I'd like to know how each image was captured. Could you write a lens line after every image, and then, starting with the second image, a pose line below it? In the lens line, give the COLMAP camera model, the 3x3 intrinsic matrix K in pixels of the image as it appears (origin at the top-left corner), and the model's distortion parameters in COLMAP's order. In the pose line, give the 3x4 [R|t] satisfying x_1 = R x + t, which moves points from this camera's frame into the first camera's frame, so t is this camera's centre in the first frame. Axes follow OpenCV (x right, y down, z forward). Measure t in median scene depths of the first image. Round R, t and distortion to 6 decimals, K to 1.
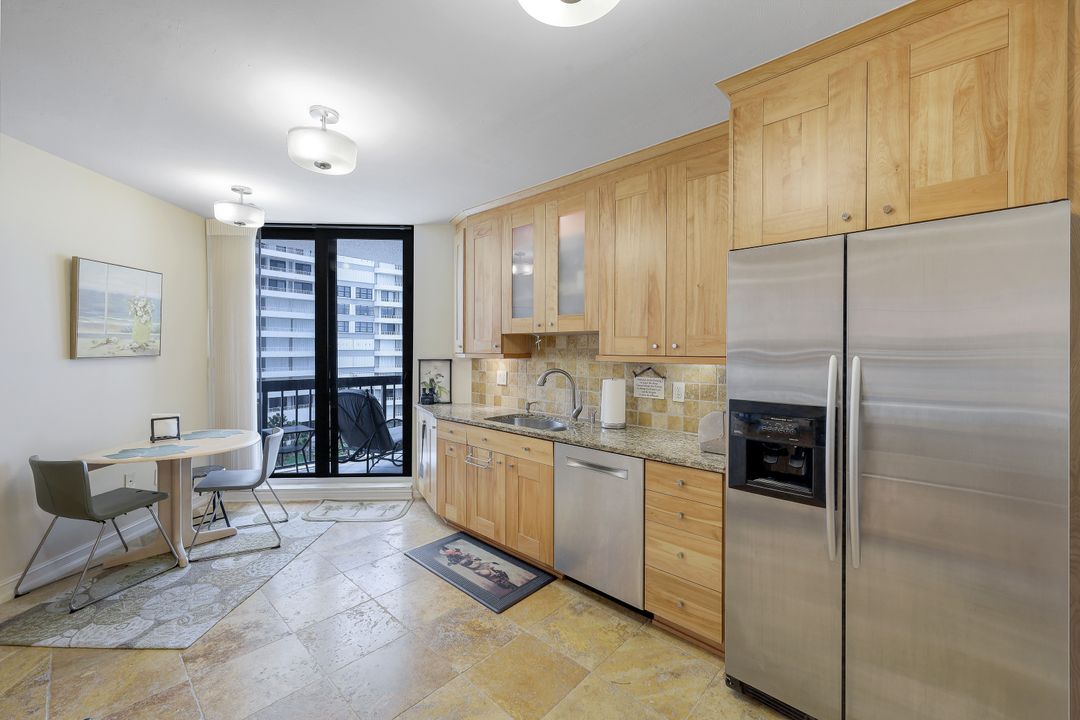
lens RADIAL K [[434.4, 0, 526.3], [0, 434.4, 353.7], [0, 0, 1]] dist [0.003401, -0.000948]
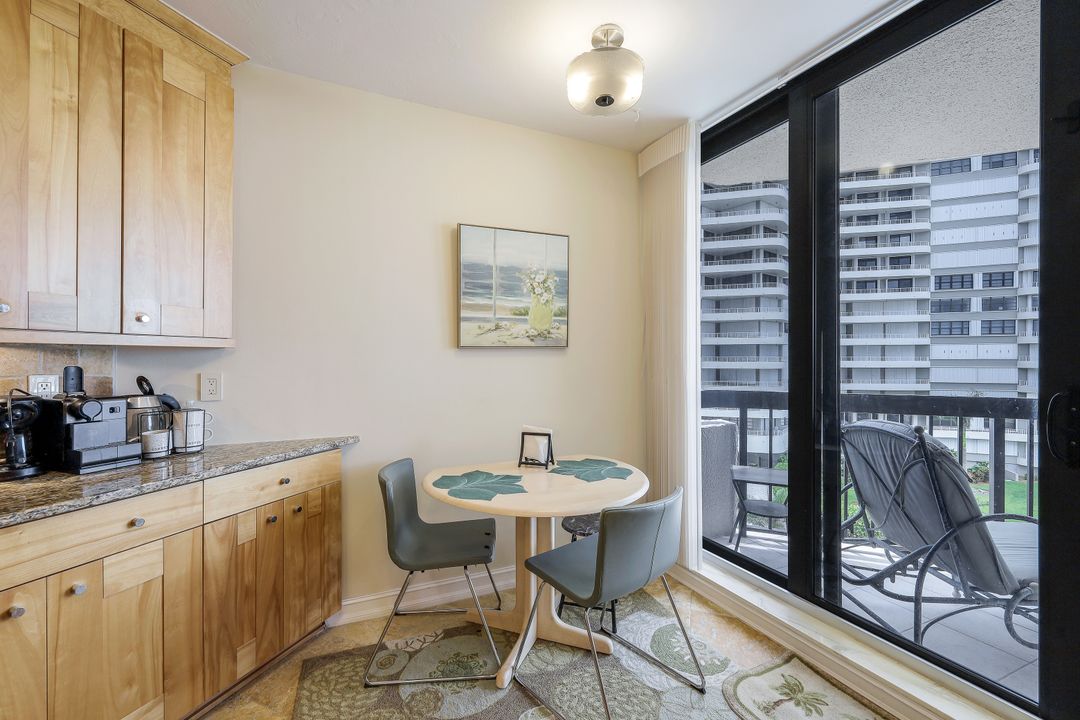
lens RADIAL K [[434.4, 0, 548.6], [0, 434.4, 362.7], [0, 0, 1]] dist [0.003401, -0.000948]
pose [[0.396991, 0.000723, -0.917822, -0.189284], [-0.005033, 0.999986, -0.001389, 0.037080], [0.917809, 0.005171, 0.396989, 0.752911]]
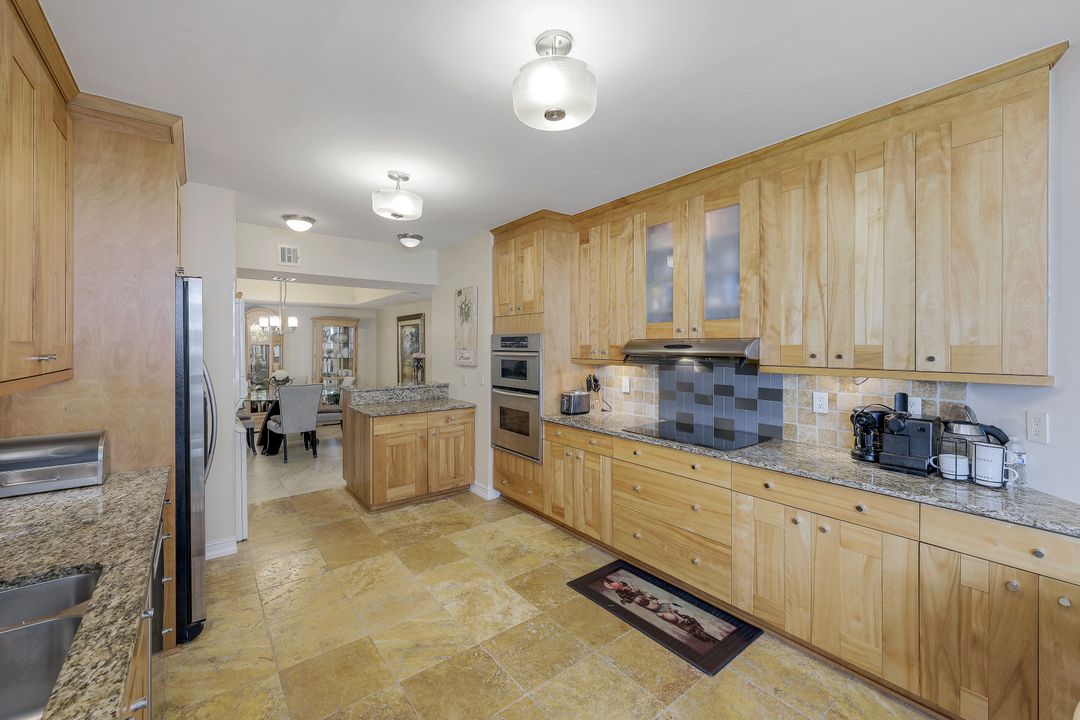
lens RADIAL K [[434.4, 0, 533.1], [0, 434.4, 353.6], [0, 0, 1]] dist [0.003401, -0.000948]
pose [[-0.988735, -0.010538, 0.149307, -0.381950], [-0.006405, 0.999584, 0.028134, -0.034139], [-0.149542, 0.026860, -0.988391, 1.214685]]
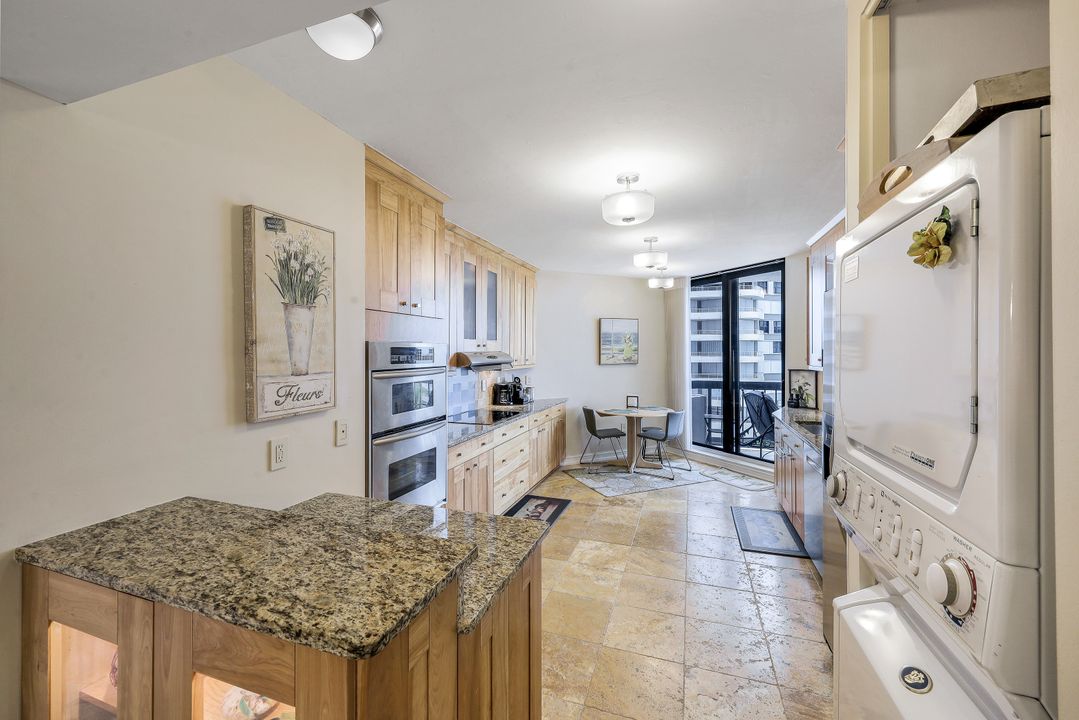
lens RADIAL K [[434.0, 0, 537.9], [0, 434.0, 355.5], [0, 0, 1]] dist [0.003401, -0.000948]
pose [[0.409049, 0.001393, -0.912511, 0.740885], [-0.002250, 0.999997, 0.000518, -0.031765], [0.912510, 0.001842, 0.409051, -0.155089]]
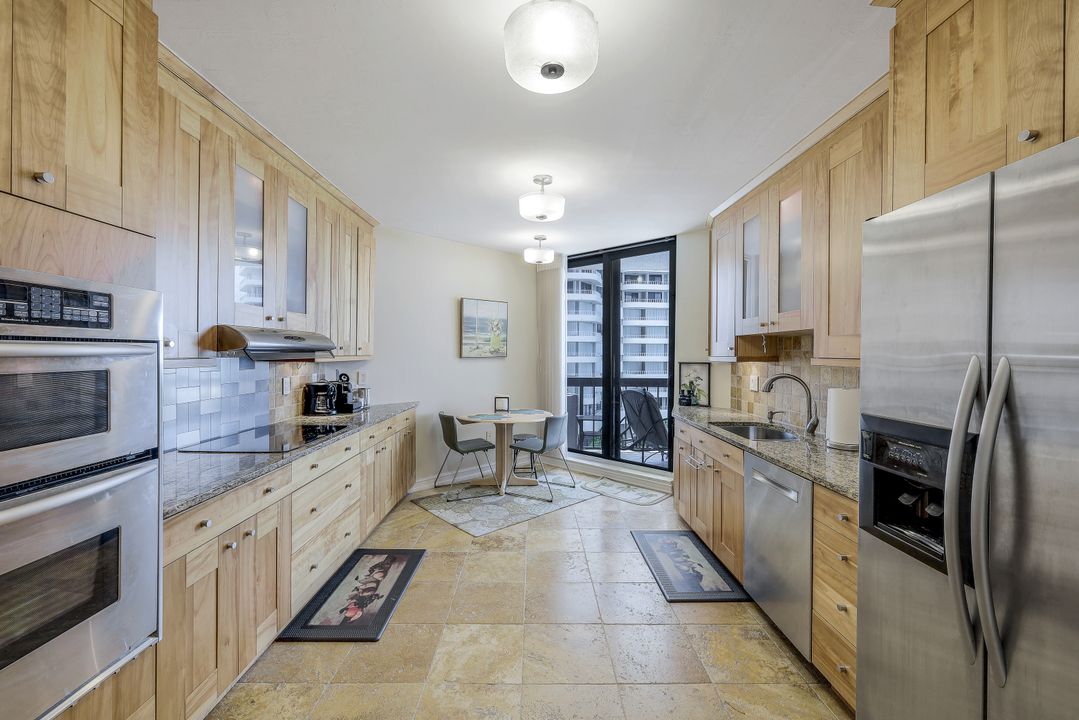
lens RADIAL K [[434.0, 0, 535.5], [0, 434.0, 358.8], [0, 0, 1]] dist [0.003401, -0.000948]
pose [[0.693832, 0.008912, -0.720082, 0.354686], [-0.009112, 0.999952, 0.003597, 0.005607], [0.720079, 0.004066, 0.693880, 0.026286]]
